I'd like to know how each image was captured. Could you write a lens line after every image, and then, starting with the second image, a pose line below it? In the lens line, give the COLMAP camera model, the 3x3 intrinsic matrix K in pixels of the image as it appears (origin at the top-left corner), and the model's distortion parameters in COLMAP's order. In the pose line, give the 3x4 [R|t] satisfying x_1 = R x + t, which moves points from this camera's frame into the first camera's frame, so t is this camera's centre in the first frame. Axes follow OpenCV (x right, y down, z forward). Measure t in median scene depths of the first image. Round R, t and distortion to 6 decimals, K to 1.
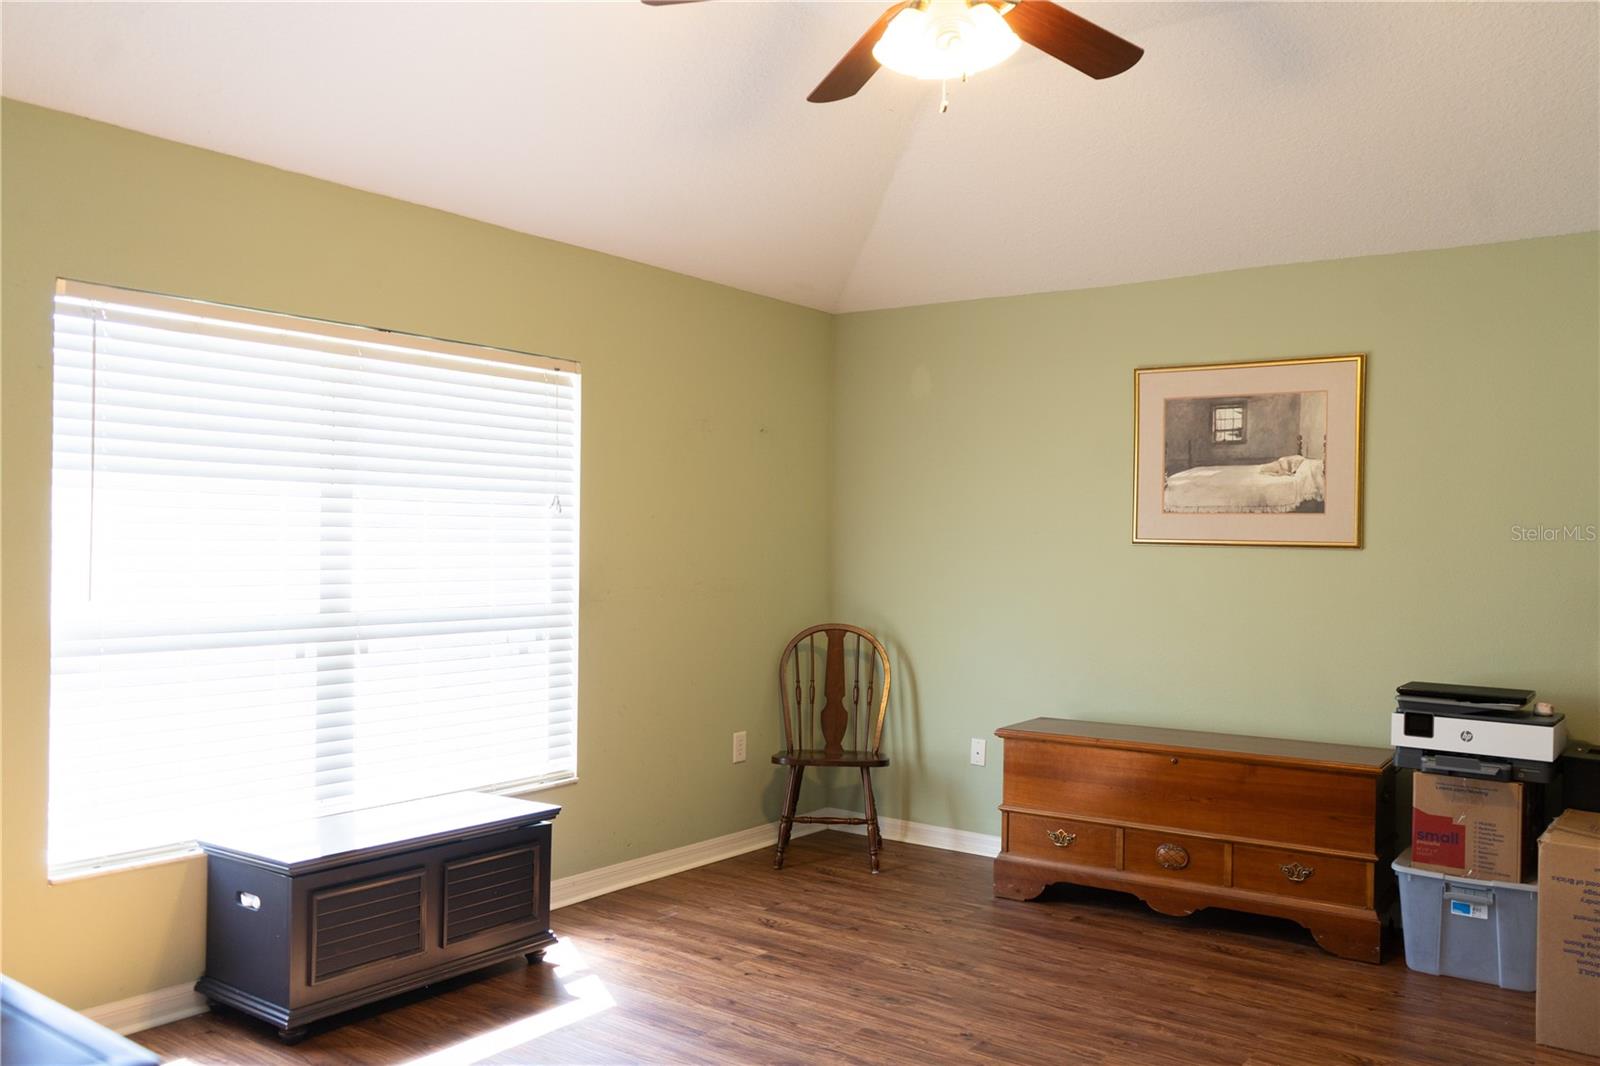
lens RADIAL K [[1295.2, 0, 800.0], [0, 1295.2, 533.0], [0, 0, 1]] dist [-0.004763, 0.002182]
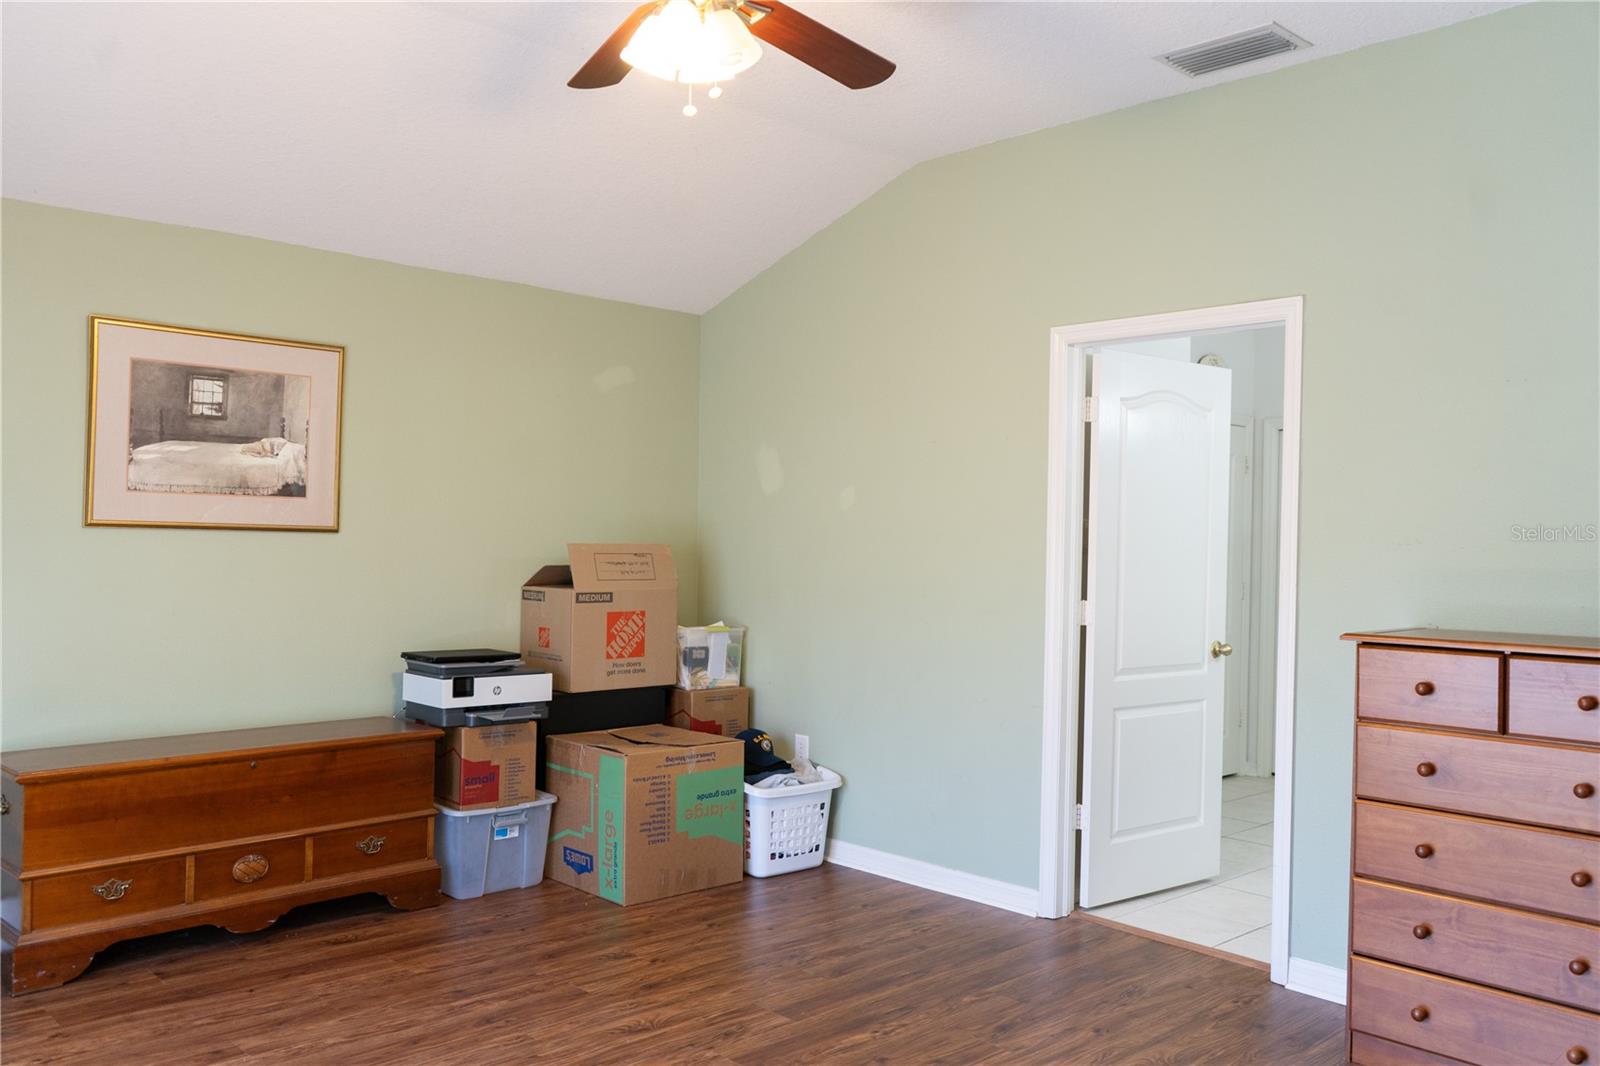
lens RADIAL K [[1295.2, 0, 800.0], [0, 1295.2, 533.0], [0, 0, 1]] dist [-0.004763, 0.002182]
pose [[0.176121, -0.007505, 0.984340, -0.525237], [-0.022377, 0.999682, 0.011626, -0.007813], [-0.984114, -0.024074, 0.175897, 0.440076]]
